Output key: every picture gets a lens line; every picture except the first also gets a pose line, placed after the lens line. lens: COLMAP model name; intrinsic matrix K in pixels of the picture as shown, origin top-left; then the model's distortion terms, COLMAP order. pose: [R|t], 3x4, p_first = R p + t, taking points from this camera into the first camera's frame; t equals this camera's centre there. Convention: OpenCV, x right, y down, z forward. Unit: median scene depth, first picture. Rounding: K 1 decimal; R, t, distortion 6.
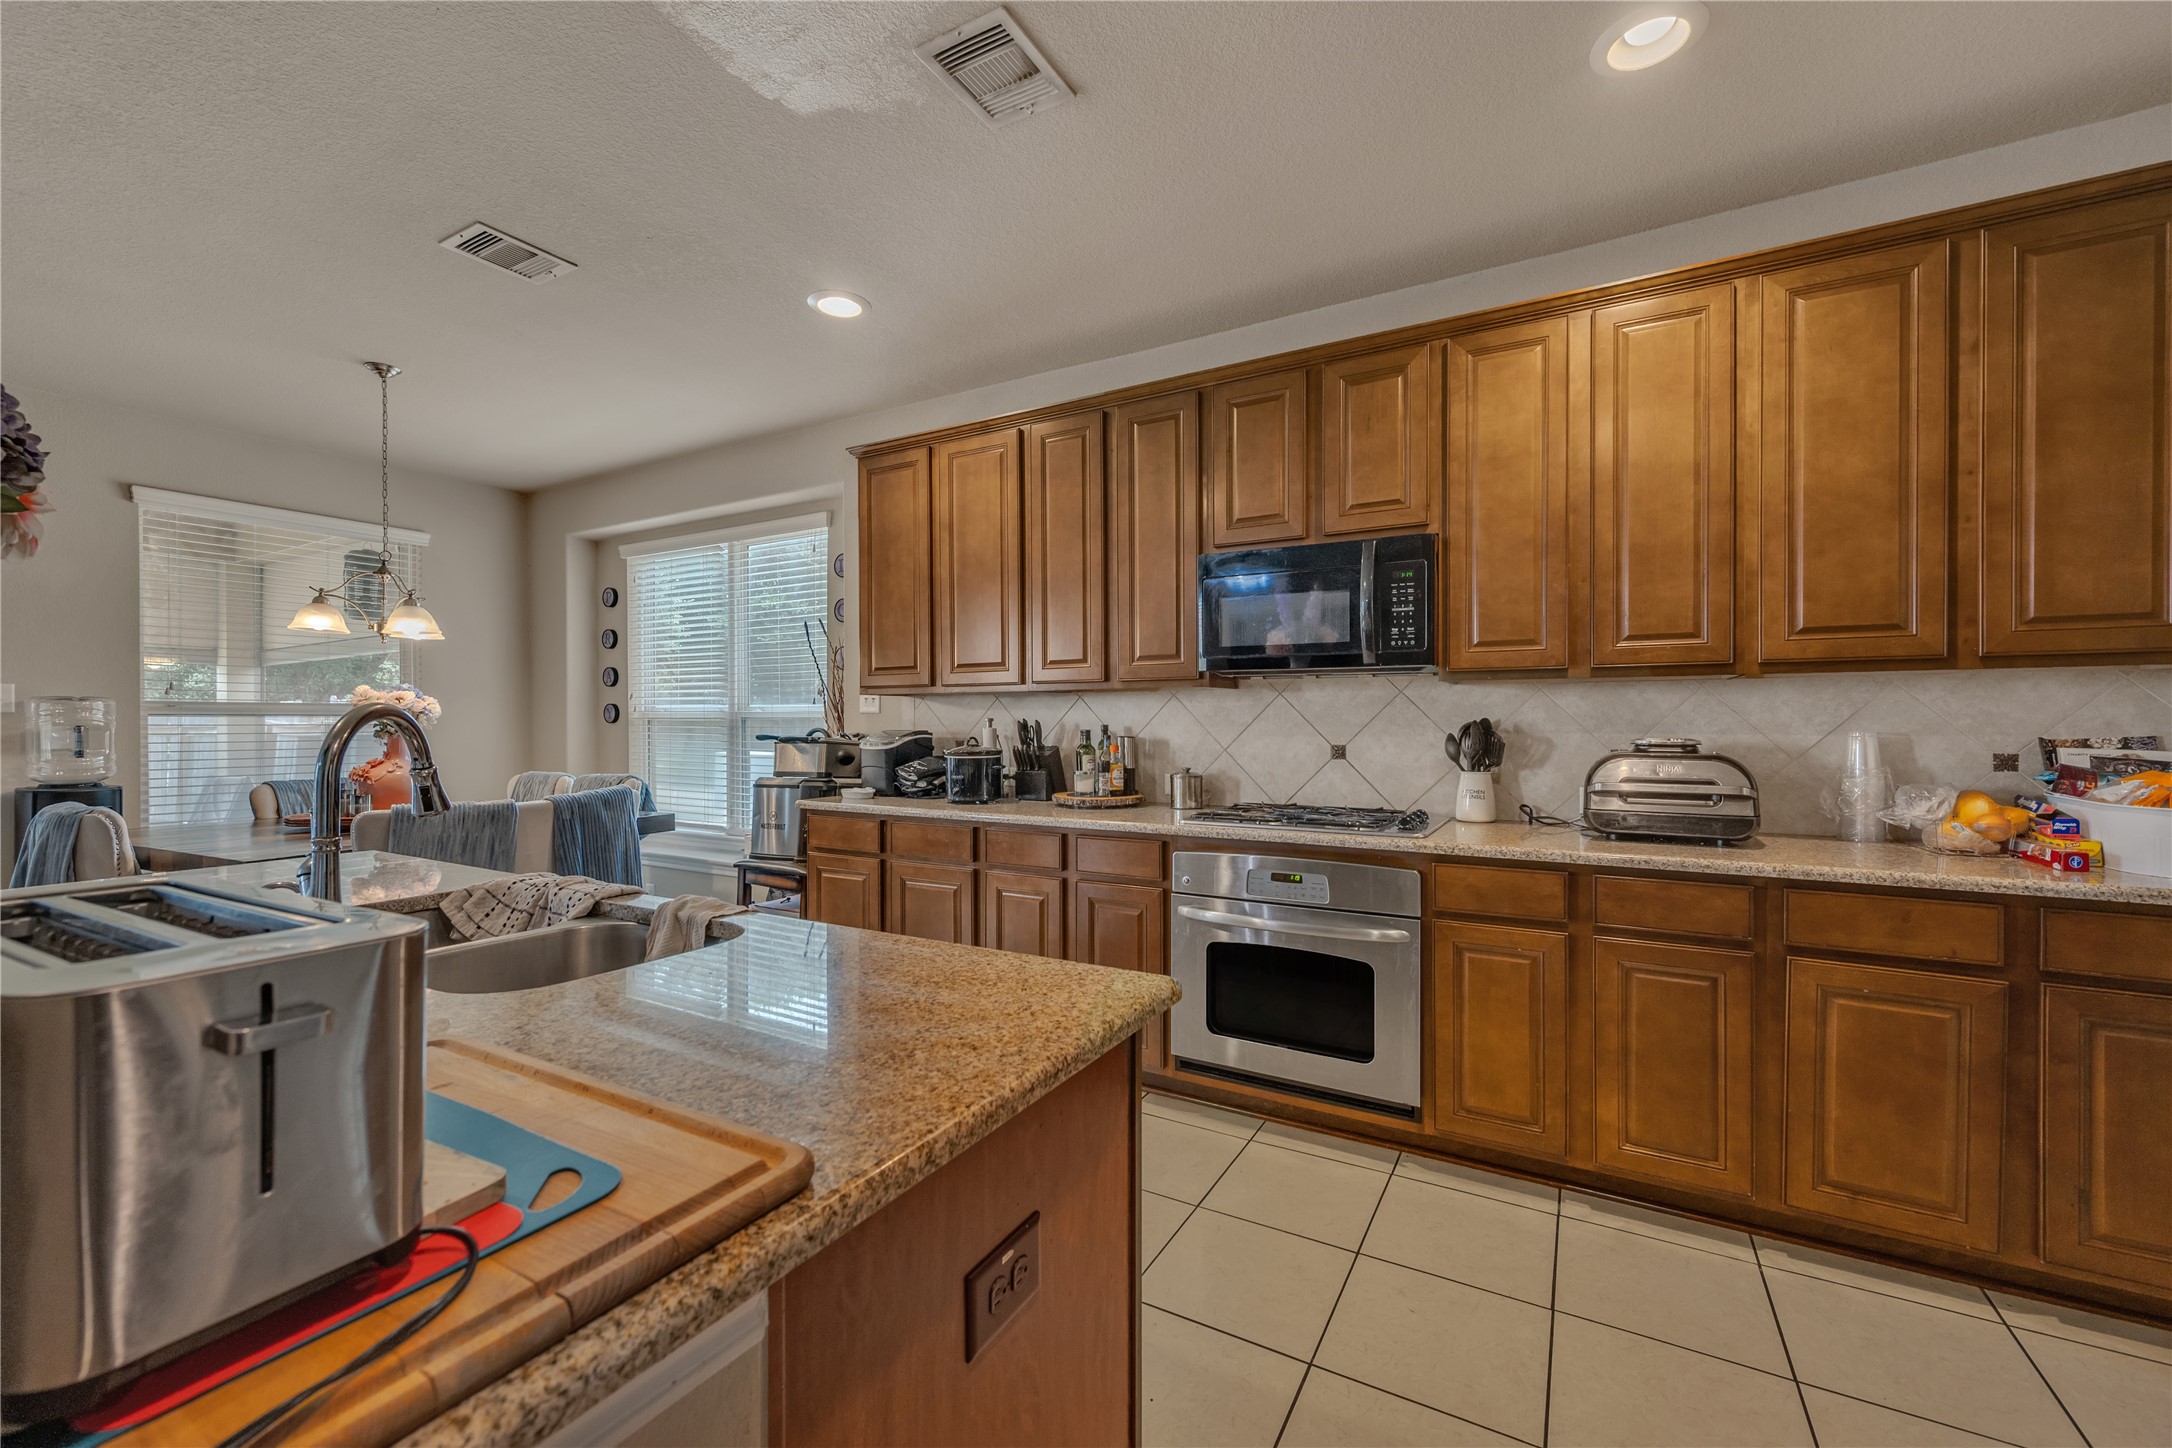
lens RADIAL K [[873.8, 0, 1092.1], [0, 873.8, 724.3], [0, 0, 1]] dist [-0.003097, 0.000828]
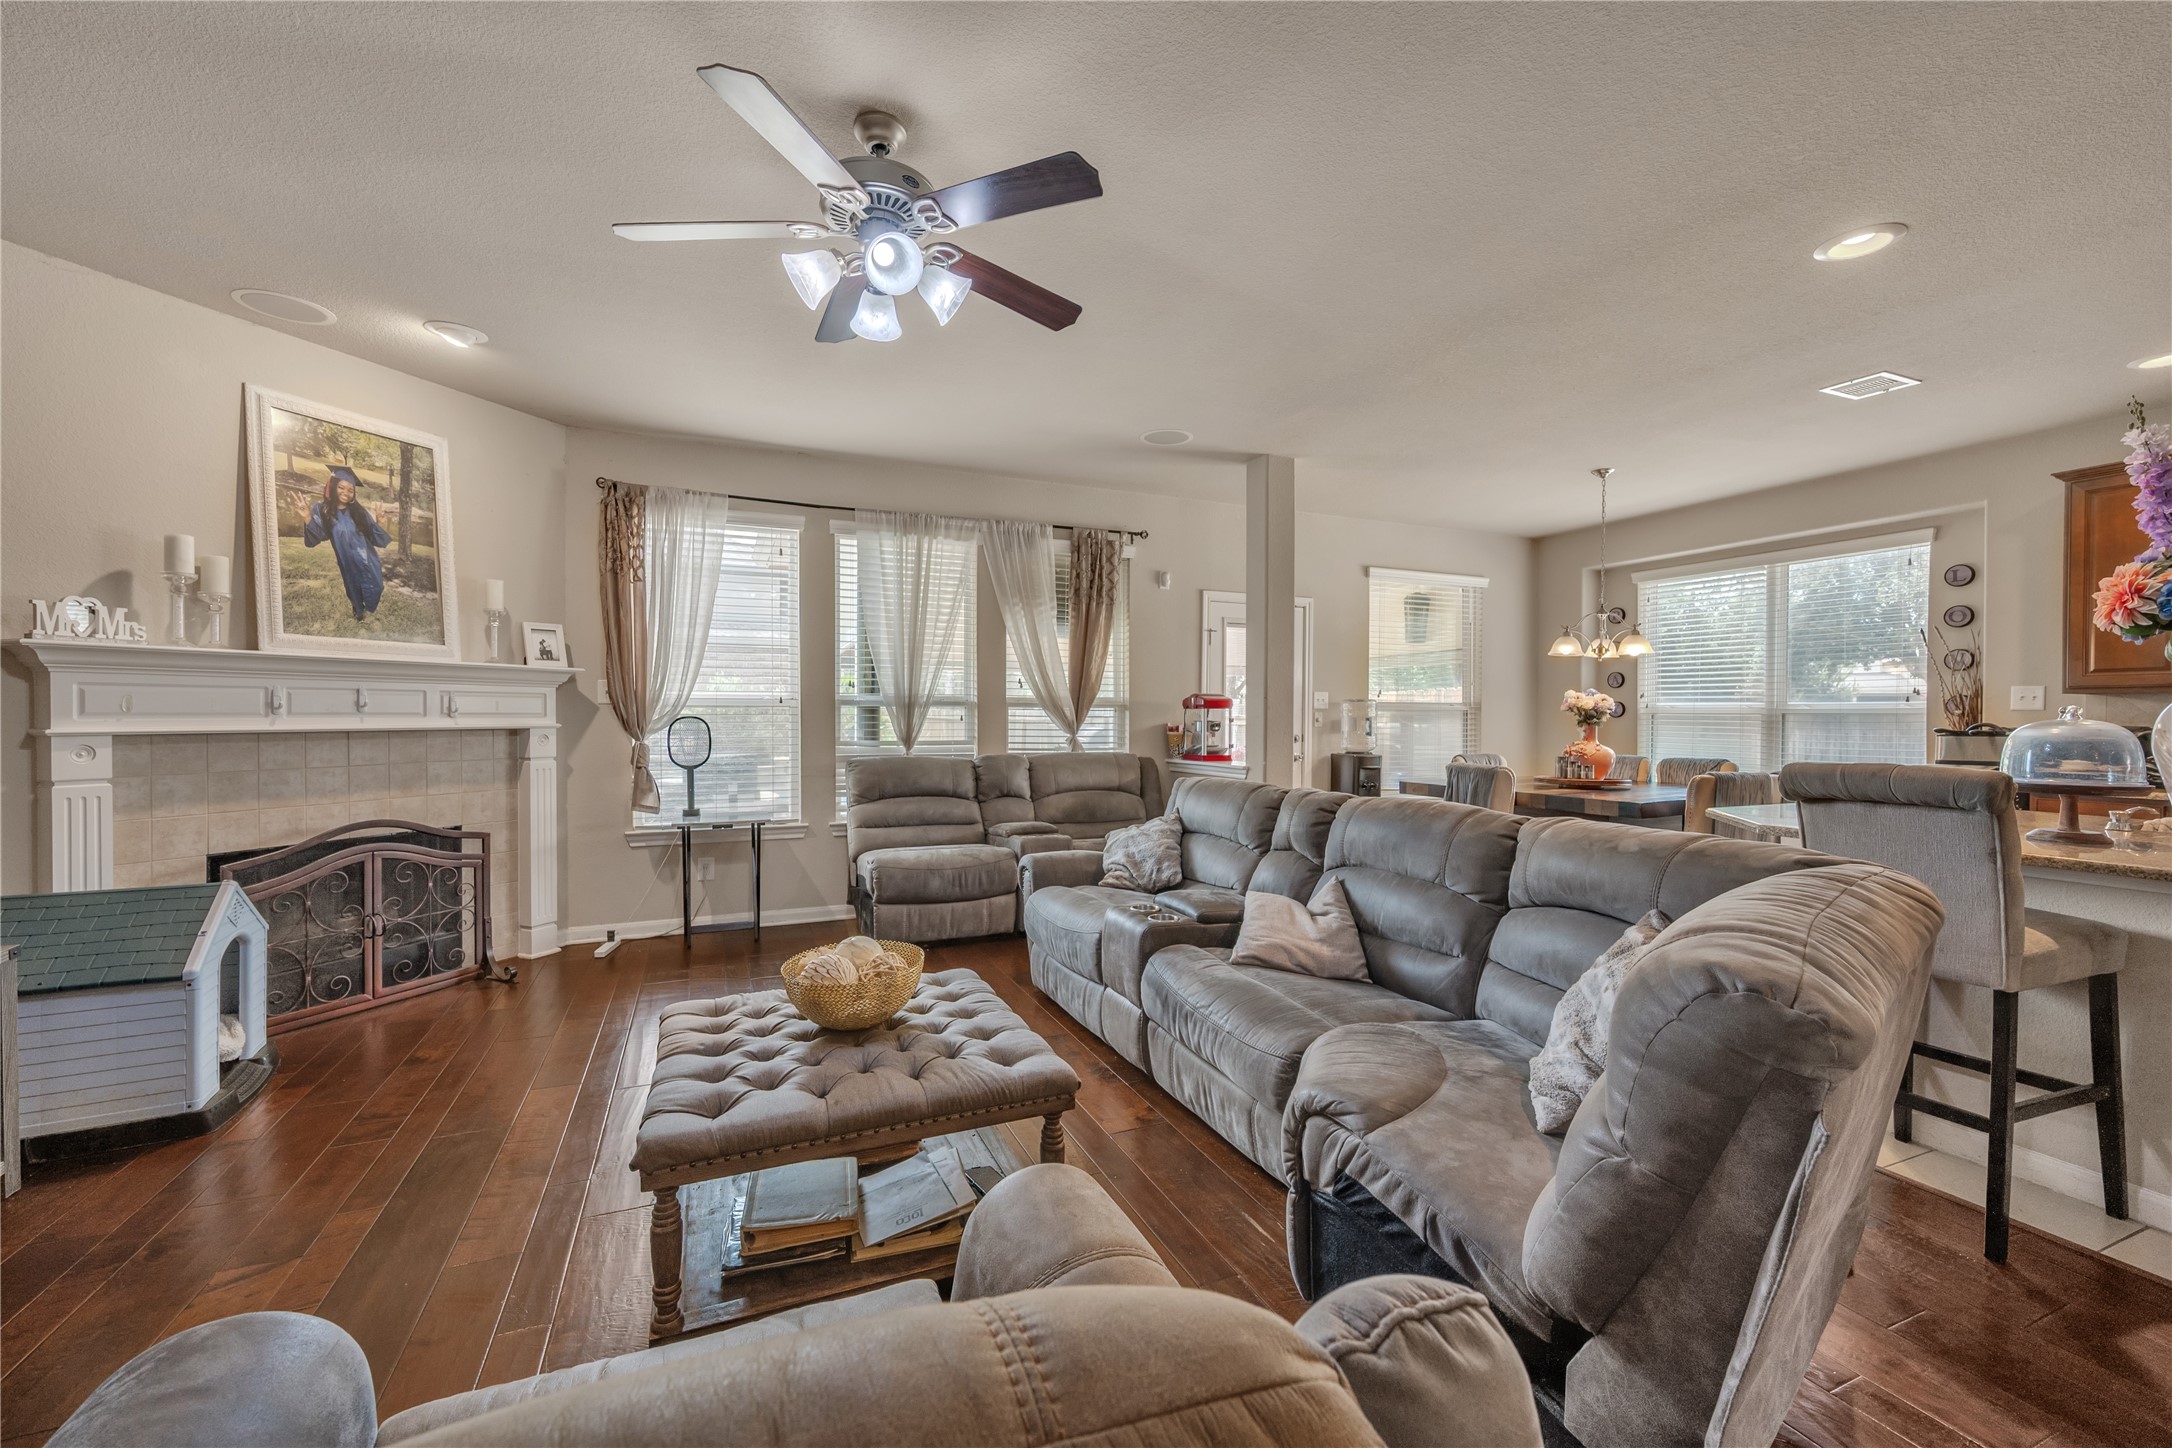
lens RADIAL K [[873.8, 0, 1084.3], [0, 873.8, 713.5], [0, 0, 1]] dist [-0.003097, 0.000828]
pose [[0.804510, 0.002946, -0.593932, -0.750779], [-0.006748, 0.999968, -0.004180, 0.005374], [0.593901, 0.007371, 0.804505, -0.777070]]
